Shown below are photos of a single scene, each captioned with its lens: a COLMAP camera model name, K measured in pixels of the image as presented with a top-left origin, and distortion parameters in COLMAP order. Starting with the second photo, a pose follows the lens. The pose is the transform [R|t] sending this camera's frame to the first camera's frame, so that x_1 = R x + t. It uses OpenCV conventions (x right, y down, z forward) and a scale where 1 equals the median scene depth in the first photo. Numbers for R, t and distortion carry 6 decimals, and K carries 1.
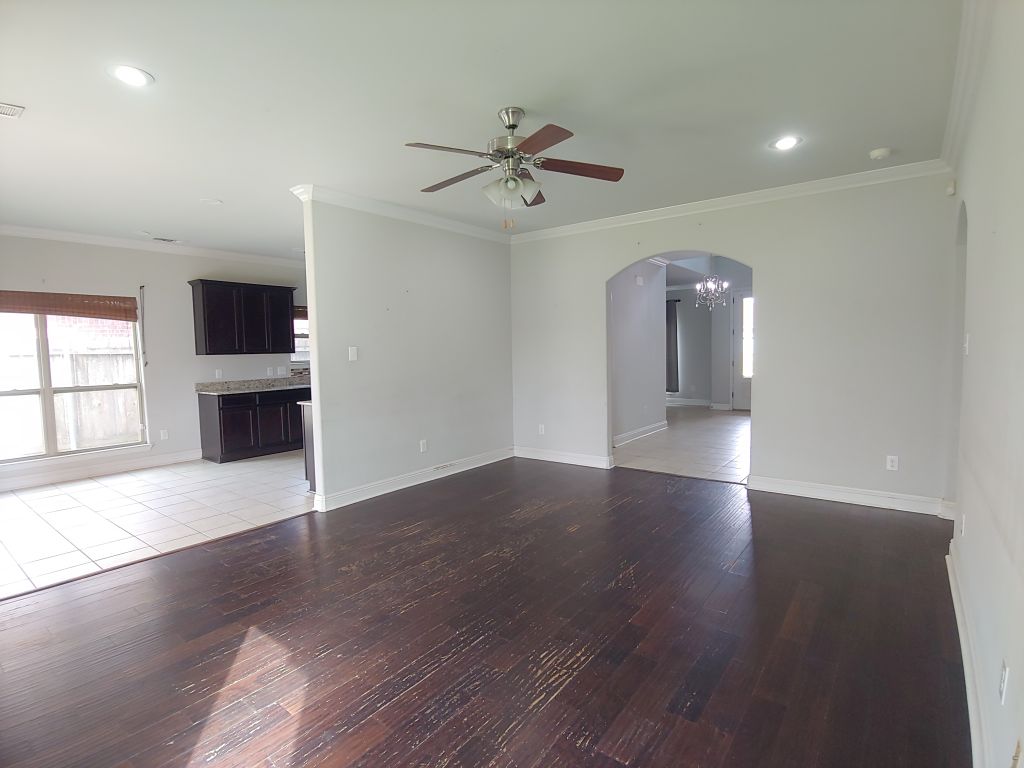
lens RADIAL K [[519.2, 0, 512.2], [0, 519.2, 380.5], [0, 0, 1]] dist [-0.012576, 0.000435]
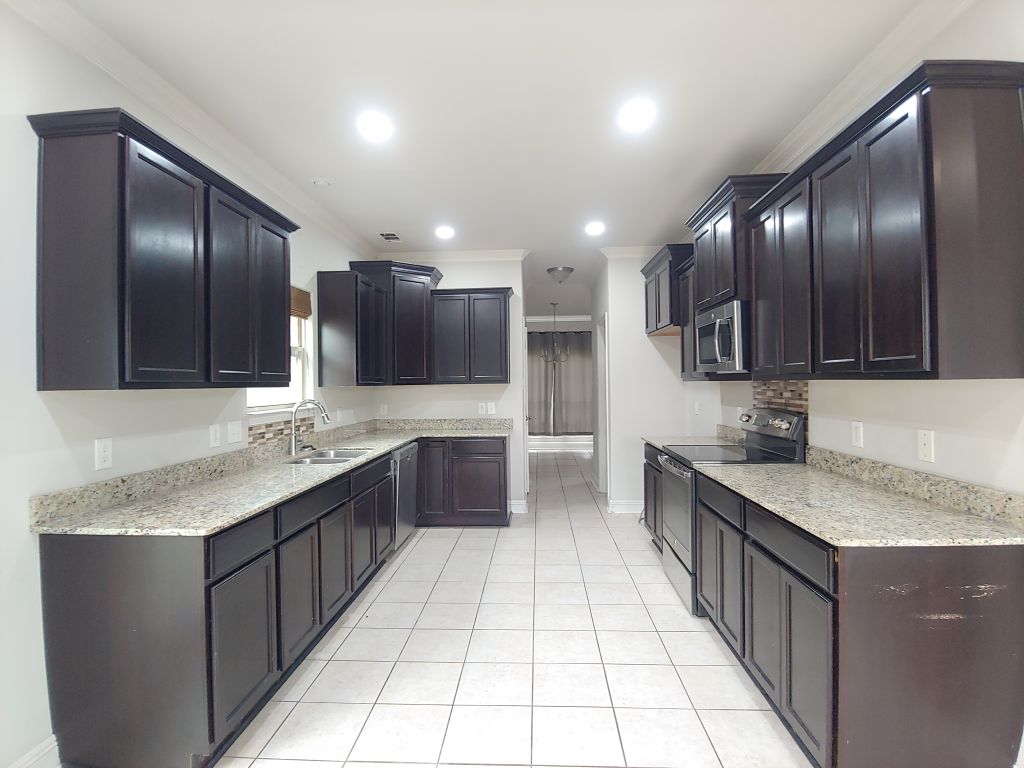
lens RADIAL K [[519.2, 0, 507.0], [0, 519.2, 384.2], [0, 0, 1]] dist [-0.012576, 0.000435]
pose [[0.836318, 0.004232, 0.548229, -0.581551], [0.033092, 0.997757, -0.058184, -0.030731], [-0.547246, 0.066802, 0.834302, 0.673546]]
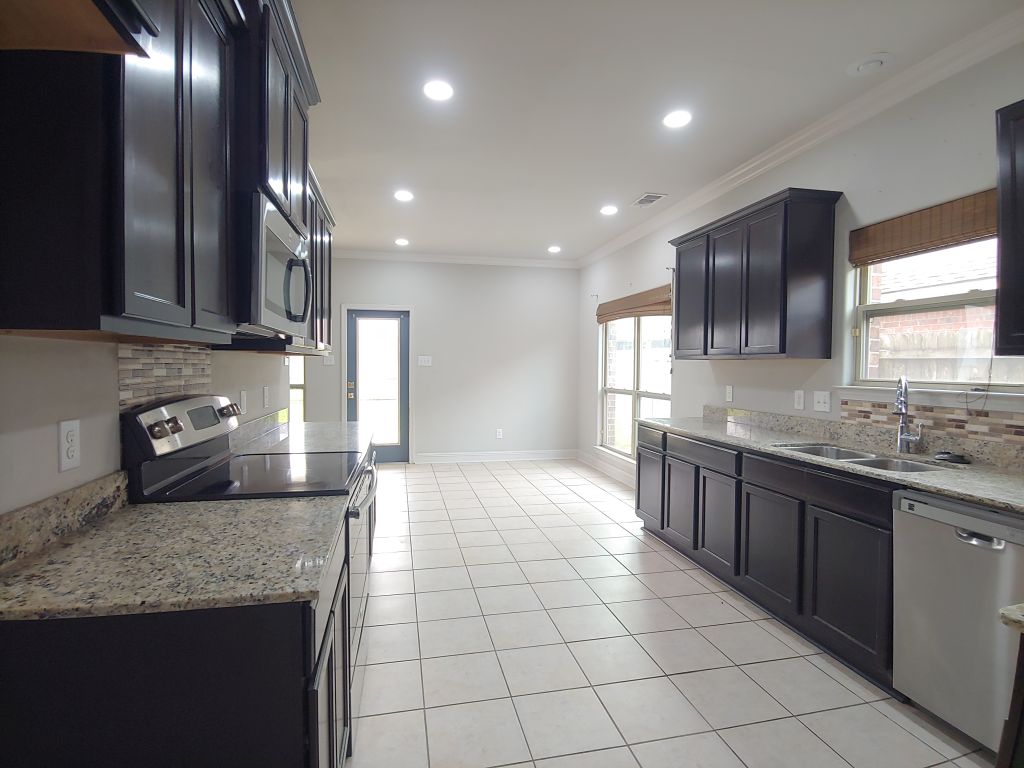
lens RADIAL K [[519.2, 0, 503.3], [0, 519.2, 381.4], [0, 0, 1]] dist [-0.012576, 0.000435]
pose [[-0.660243, 0.036483, -0.750165, 0.020210], [-0.044472, 0.995168, 0.087540, -0.070038], [0.749734, 0.091159, -0.655430, 1.286245]]
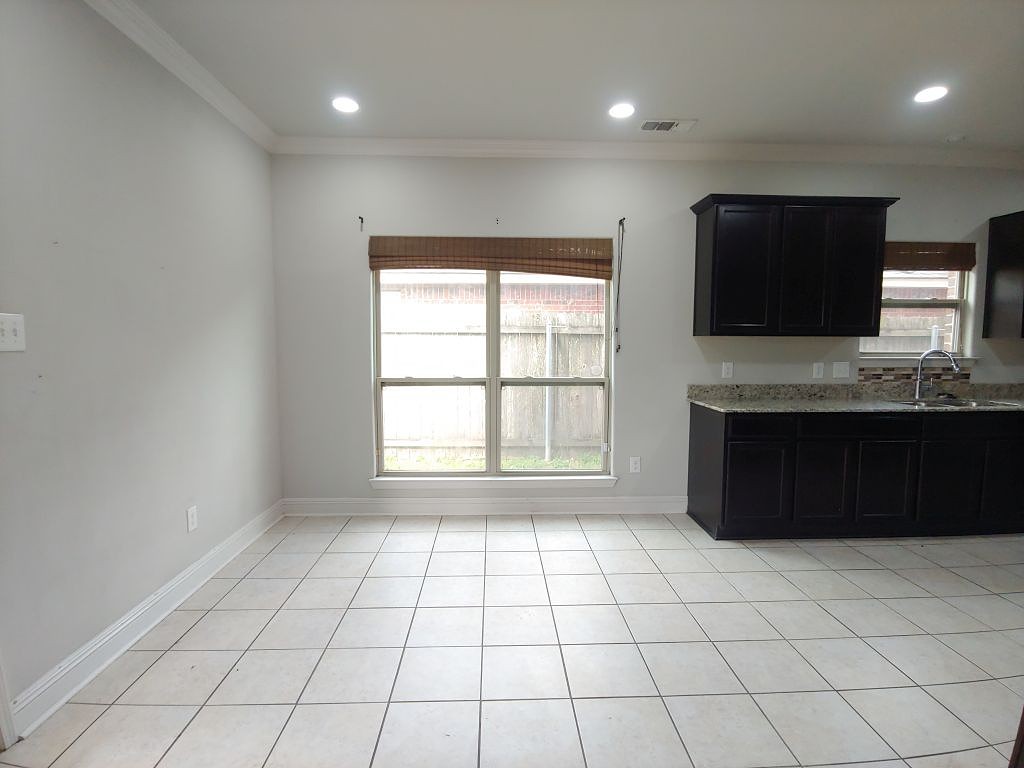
lens RADIAL K [[519.2, 0, 507.4], [0, 519.2, 380.3], [0, 0, 1]] dist [-0.012576, 0.000435]
pose [[0.634543, 0.081157, -0.768615, -0.309660], [-0.063745, 0.996579, 0.052601, -0.017933], [0.770254, 0.015618, 0.637546, 0.496403]]
